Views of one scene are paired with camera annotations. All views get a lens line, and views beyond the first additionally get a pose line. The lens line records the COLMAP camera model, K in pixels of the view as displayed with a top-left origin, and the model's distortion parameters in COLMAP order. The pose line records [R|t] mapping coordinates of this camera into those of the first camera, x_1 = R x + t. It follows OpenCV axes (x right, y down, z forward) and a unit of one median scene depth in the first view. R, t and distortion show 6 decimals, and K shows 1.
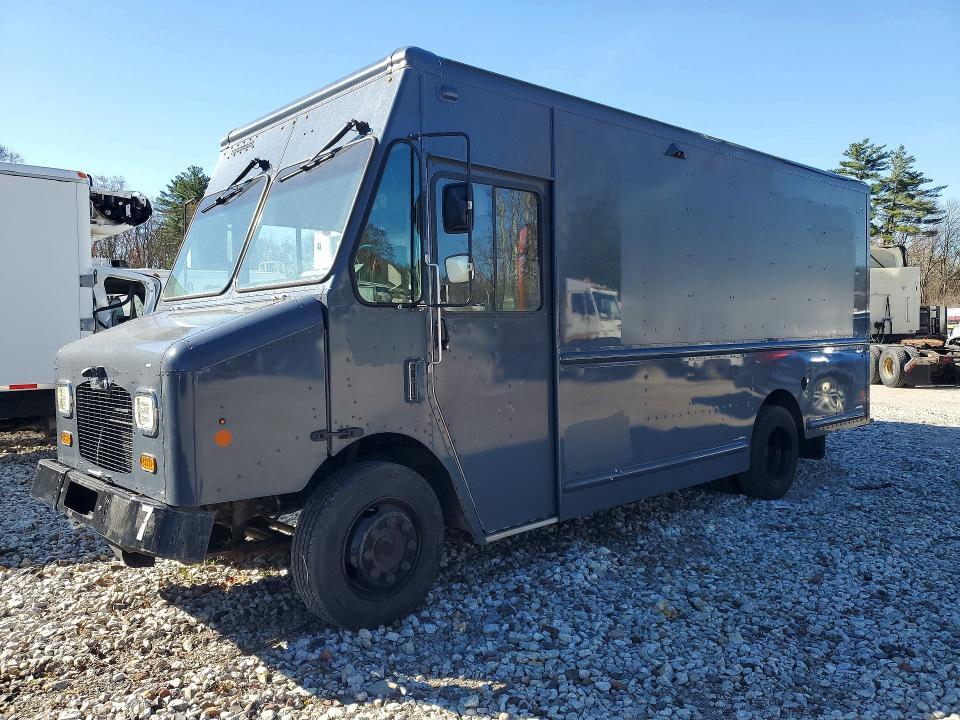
lens RADIAL K [[773.9, 0, 480.0], [0, 773.9, 360.0], [0, 0, 1]] dist [-0.004992, -0.004654]
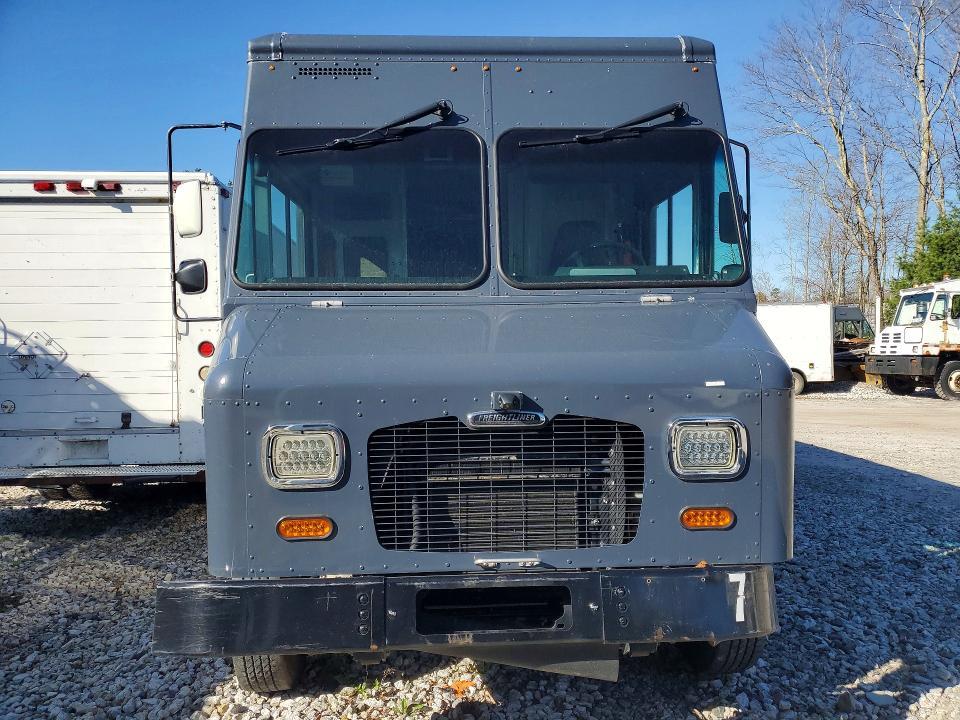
lens RADIAL K [[773.9, 0, 480.0], [0, 773.9, 360.0], [0, 0, 1]] dist [-0.004992, -0.004654]
pose [[0.636417, -0.015648, 0.771187, -1.082603], [0.015694, 0.999850, 0.007336, -0.030204], [-0.771186, 0.007434, 0.636567, 0.667432]]
